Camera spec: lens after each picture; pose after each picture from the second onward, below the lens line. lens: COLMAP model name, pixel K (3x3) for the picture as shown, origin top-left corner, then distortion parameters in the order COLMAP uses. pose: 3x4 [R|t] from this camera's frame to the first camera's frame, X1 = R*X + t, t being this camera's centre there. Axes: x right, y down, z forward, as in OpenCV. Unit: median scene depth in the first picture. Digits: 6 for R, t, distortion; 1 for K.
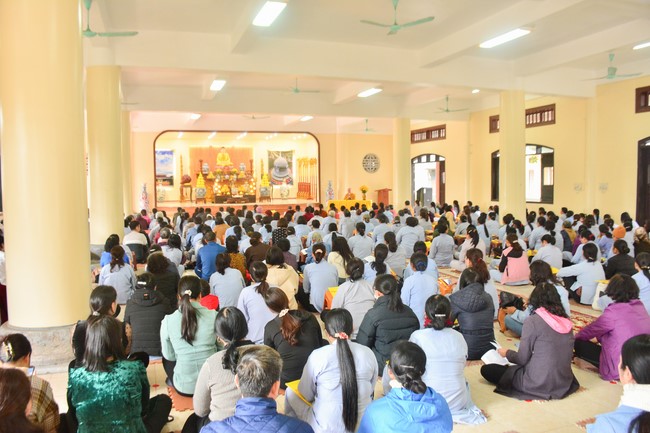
lens RADIAL K [[522.5, 0, 325.0], [0, 522.5, 216.5], [0, 0, 1]] dist [-0.129046, 0.005399]
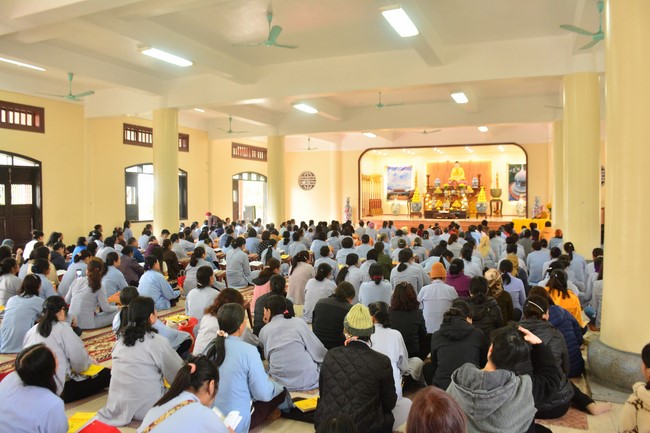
lens RADIAL K [[522.5, 0, 325.0], [0, 522.5, 216.5], [0, 0, 1]] dist [-0.129046, 0.005399]
pose [[0.742978, 0.029401, -0.668670, 0.317347], [-0.046919, 0.998865, -0.008214, -0.011338], [0.667669, 0.037476, 0.743514, 0.121526]]
